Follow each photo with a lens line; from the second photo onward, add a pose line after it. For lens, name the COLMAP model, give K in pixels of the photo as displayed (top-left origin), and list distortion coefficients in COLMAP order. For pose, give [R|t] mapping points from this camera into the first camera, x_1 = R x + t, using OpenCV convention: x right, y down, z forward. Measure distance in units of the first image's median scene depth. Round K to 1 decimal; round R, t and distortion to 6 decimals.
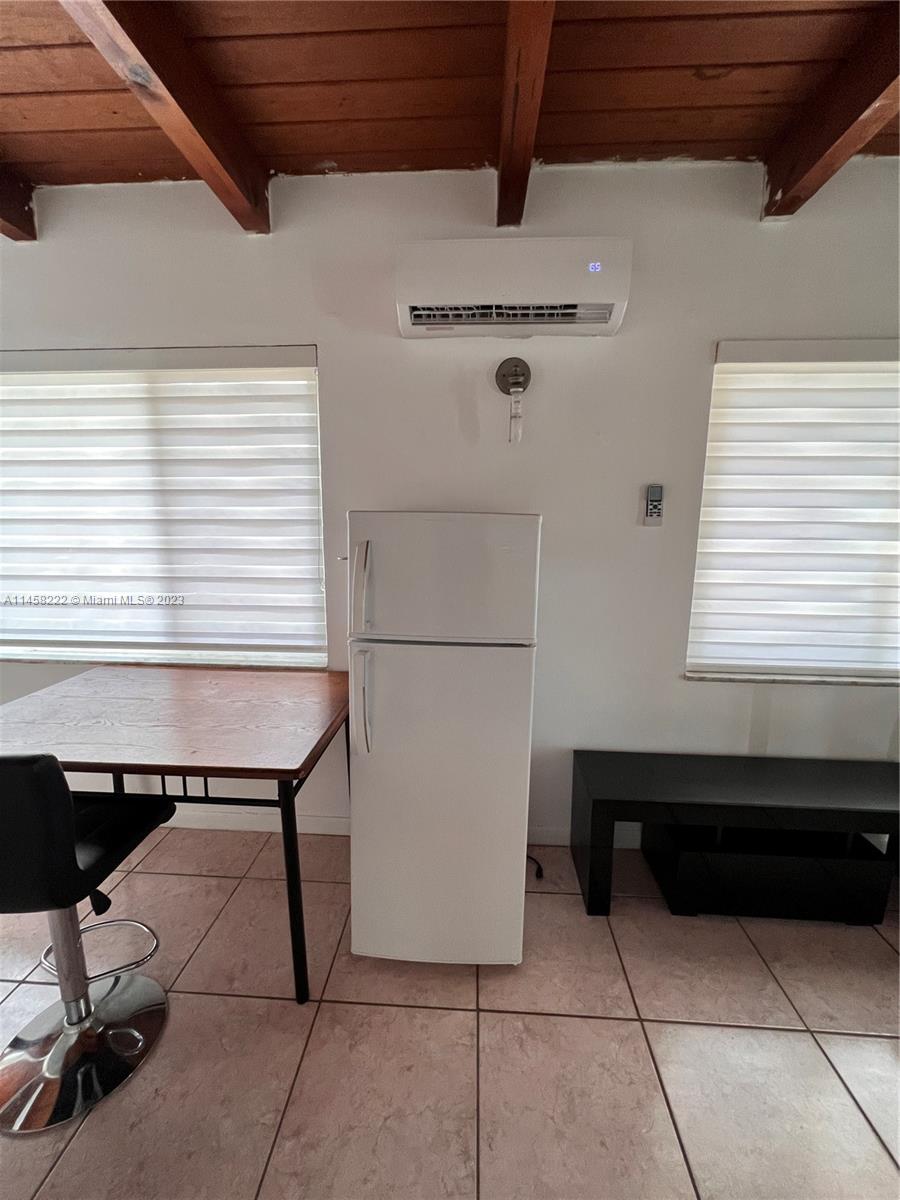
lens RADIAL K [[482.8, 0, 449.8], [0, 482.8, 594.8], [0, 0, 1]] dist [0.000769, -0.000011]
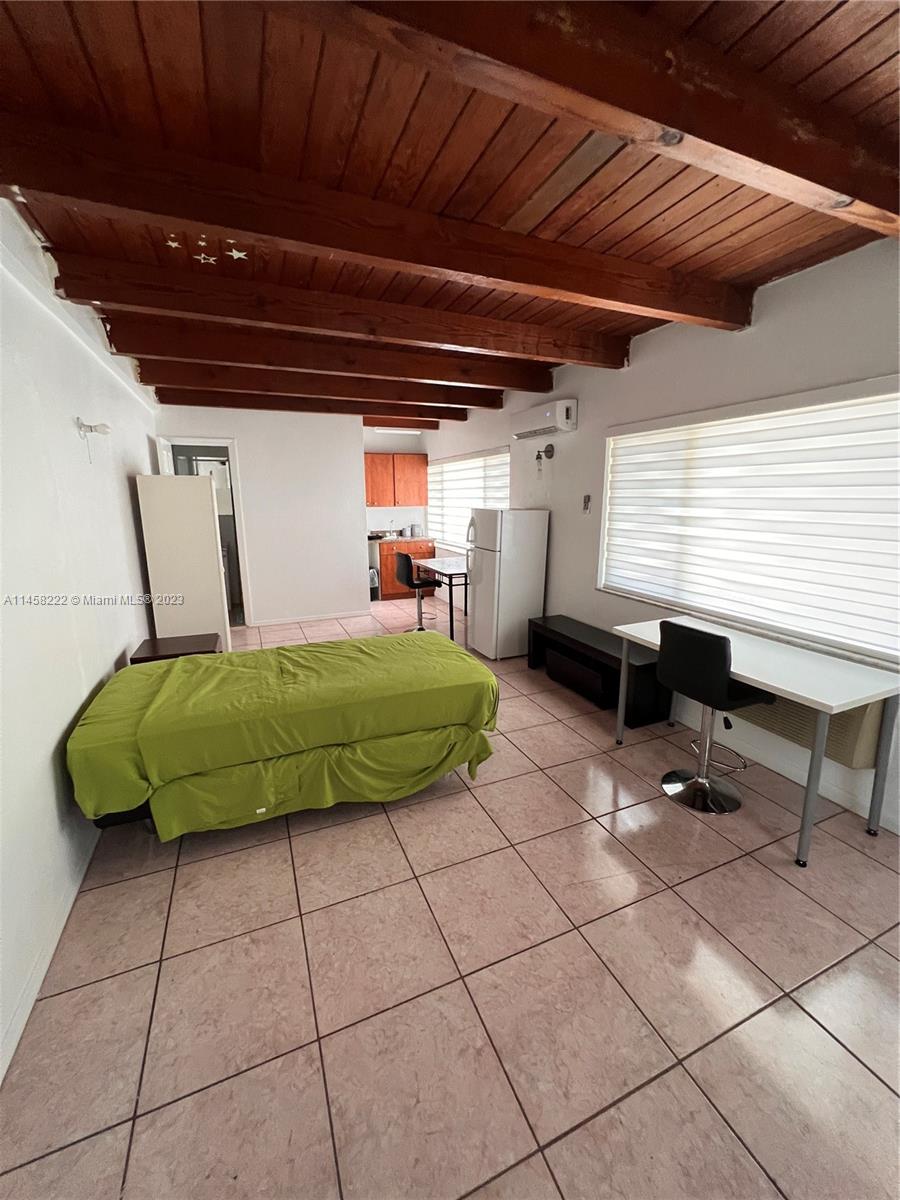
lens RADIAL K [[482.8, 0, 445.7], [0, 482.8, 593.7], [0, 0, 1]] dist [0.000769, -0.000011]
pose [[0.437853, 0.171262, -0.882584, 2.090449], [-0.127048, 0.983624, 0.127840, 0.011812], [0.890024, 0.056155, 0.452441, -0.514309]]
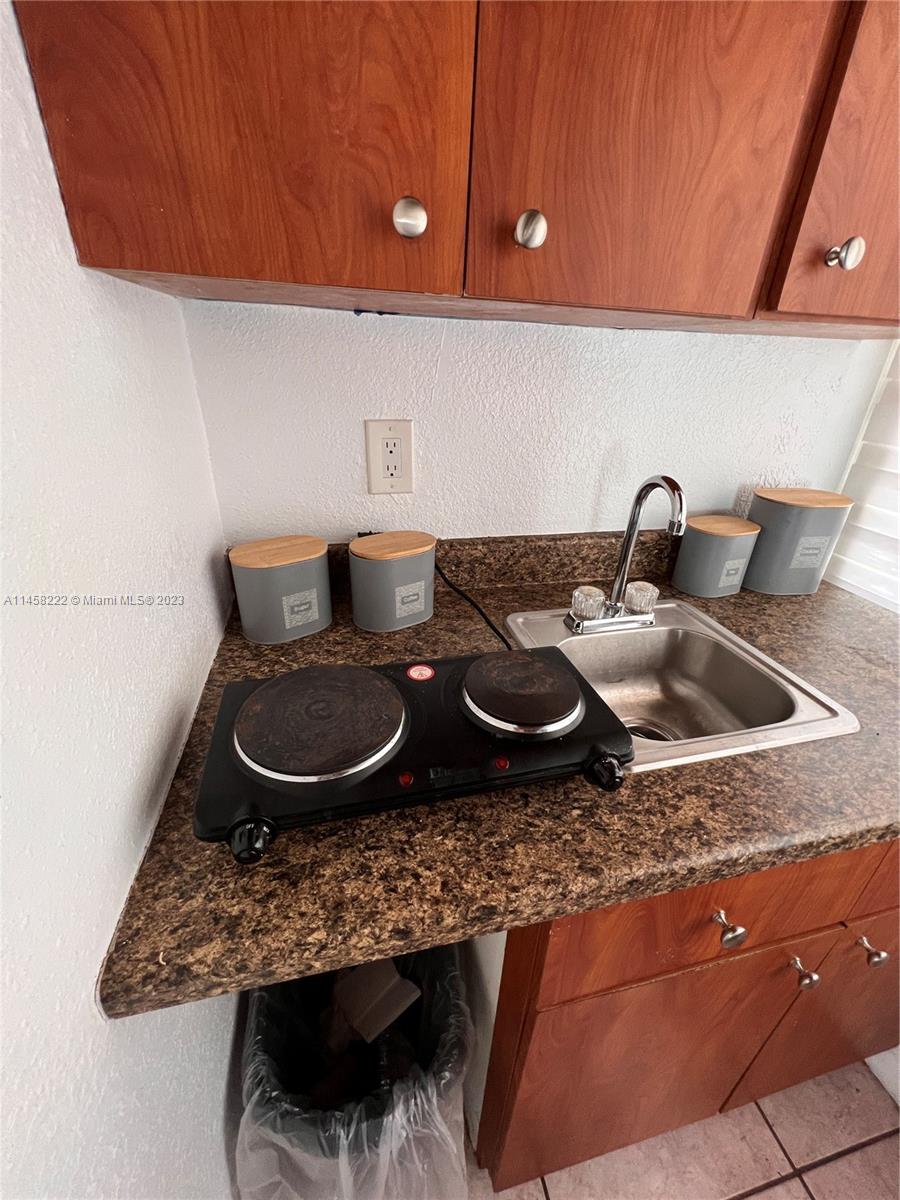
lens RADIAL K [[484.2, 0, 455.0], [0, 484.2, 599.3], [0, 0, 1]] dist [-0.000201, -0.000093]
pose [[0.290188, 0.438377, -0.850656, -1.372523], [-0.182692, 0.897936, 0.400419, -0.055122], [0.939369, 0.039212, 0.340659, 0.567547]]
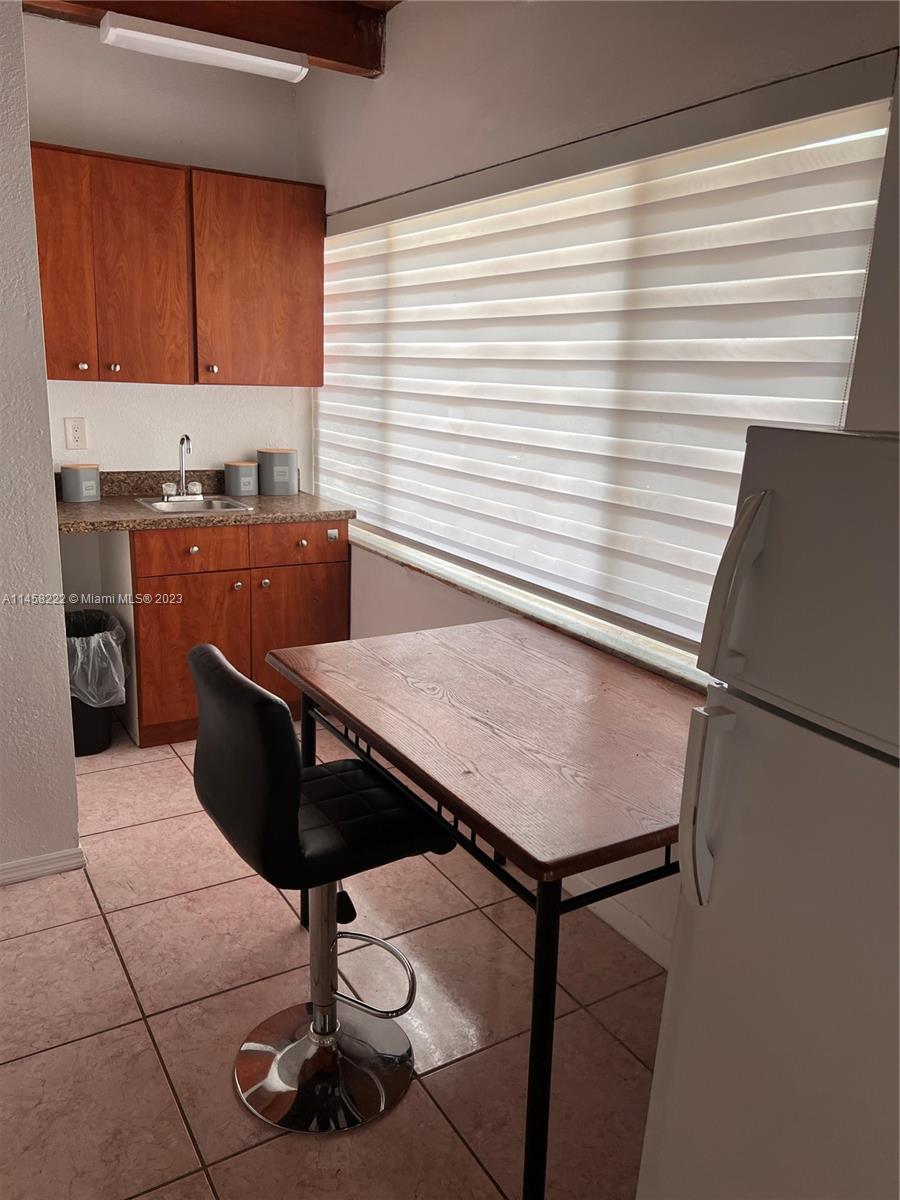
lens RADIAL K [[905.8, 0, 453.9], [0, 905.8, 607.3], [0, 0, 1]] dist [0.031832, -0.008066]
pose [[0.571071, 0.226201, -0.789121, 0.278797], [-0.165968, 0.973249, 0.158874, -0.064813], [0.803948, 0.040240, 0.593336, 0.161633]]
